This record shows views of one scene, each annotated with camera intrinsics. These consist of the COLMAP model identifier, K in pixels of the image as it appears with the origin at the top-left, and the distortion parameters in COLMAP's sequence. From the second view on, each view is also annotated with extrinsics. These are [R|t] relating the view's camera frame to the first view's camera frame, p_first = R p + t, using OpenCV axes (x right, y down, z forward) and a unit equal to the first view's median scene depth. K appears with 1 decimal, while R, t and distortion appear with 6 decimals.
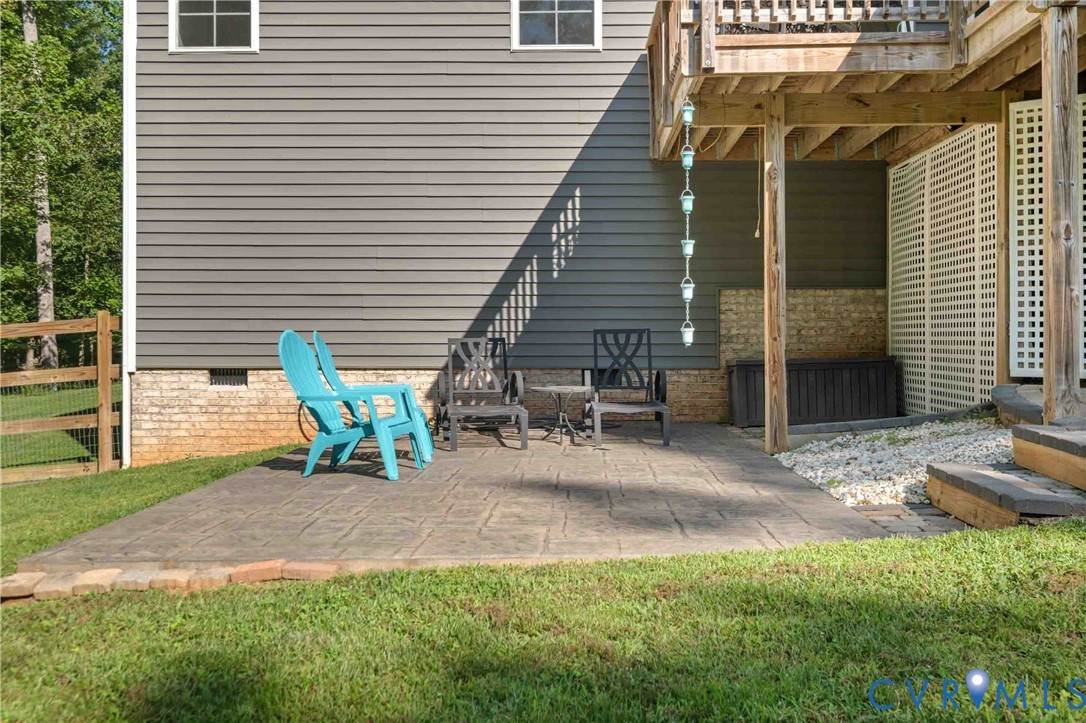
lens RADIAL K [[1093.5, 0, 546.1], [0, 1093.5, 367.4], [0, 0, 1]] dist [0.029320, 0.000000]
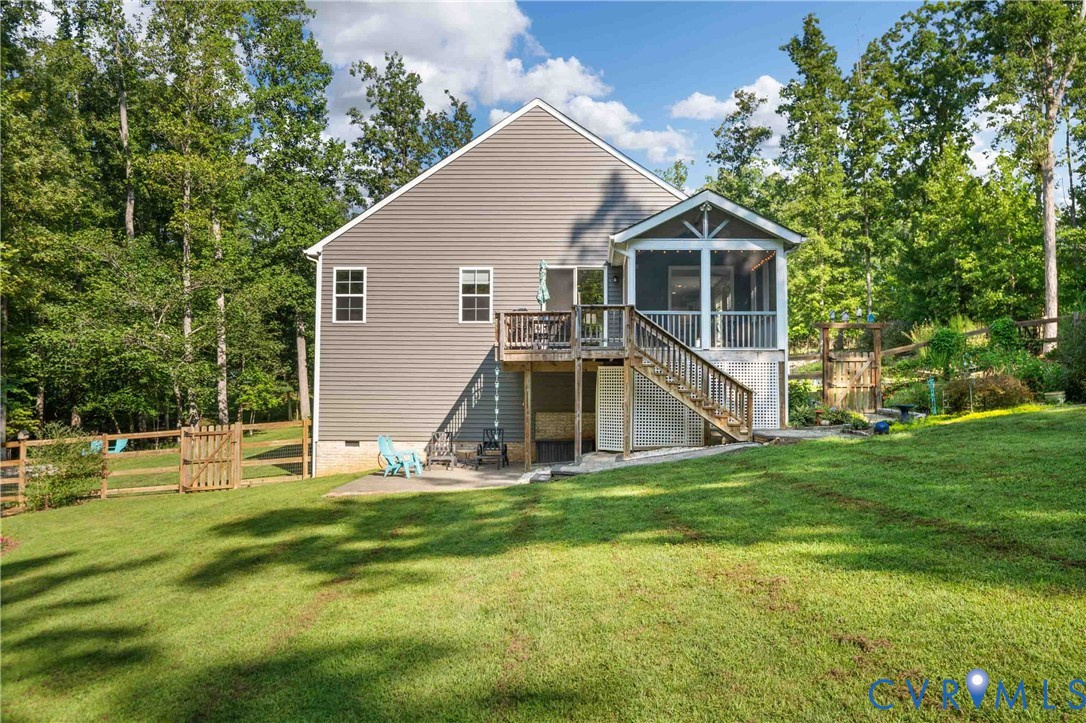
lens RADIAL K [[862.4, 0, 542.0], [0, 862.4, 354.4], [0, 0, 1]] dist [-0.008594, -0.006309]
pose [[0.999934, 0.005637, -0.010045, 0.207926], [-0.006294, 0.997755, -0.066672, -0.075313], [0.009646, 0.066731, 0.997724, -1.183250]]
